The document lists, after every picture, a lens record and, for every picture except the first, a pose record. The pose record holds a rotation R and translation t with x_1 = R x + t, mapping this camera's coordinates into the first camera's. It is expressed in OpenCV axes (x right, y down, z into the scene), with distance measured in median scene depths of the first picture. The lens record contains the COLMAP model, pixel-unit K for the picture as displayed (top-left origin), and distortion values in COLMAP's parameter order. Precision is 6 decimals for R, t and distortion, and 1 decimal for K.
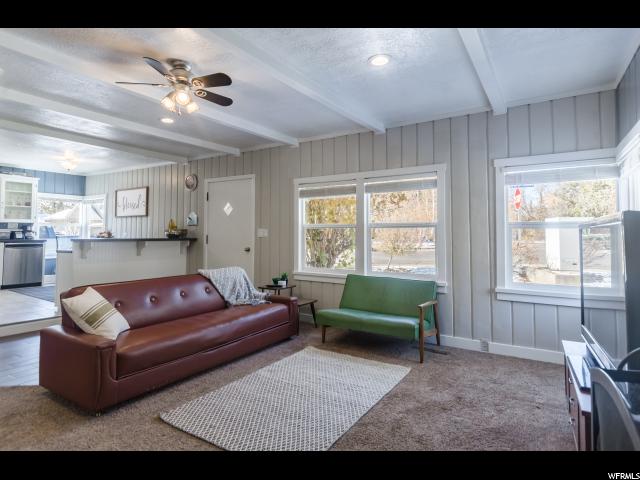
lens RADIAL K [[360.4, 0, 321.2], [0, 360.4, 223.9], [0, 0, 1]] dist [0.006071, -0.000692]
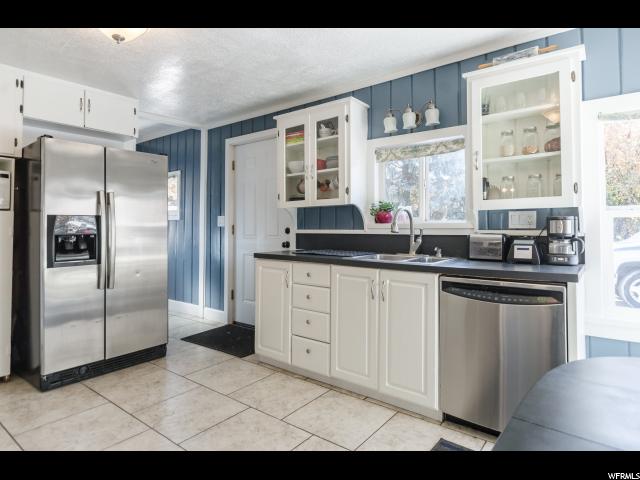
lens RADIAL K [[373.1, 0, 320.5], [0, 373.1, 222.5], [0, 0, 1]] dist [0.001995, 0.000213]
pose [[-0.108648, -0.021285, -0.993852, -0.473897], [0.029240, 0.999270, -0.024597, 0.010385], [0.993650, -0.031733, -0.107946, 0.820606]]
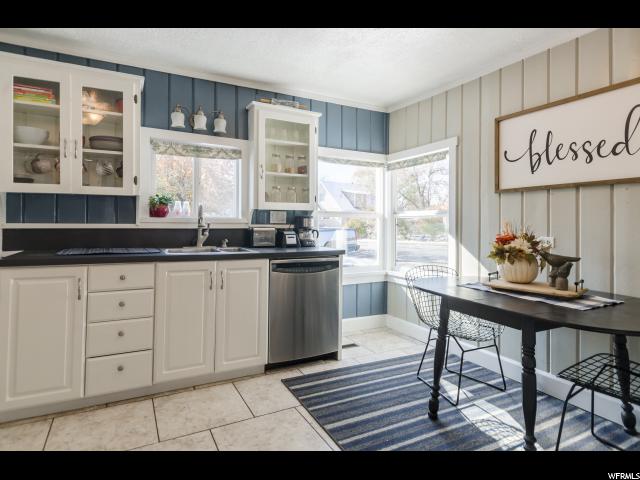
lens RADIAL K [[360.4, 0, 321.2], [0, 360.4, 223.9], [0, 0, 1]] dist [0.006071, -0.000692]
pose [[0.866174, 0.003544, -0.499729, -0.545921], [0.011280, 0.999581, 0.026640, 0.001974], [0.499614, -0.028712, 0.865772, 0.595730]]
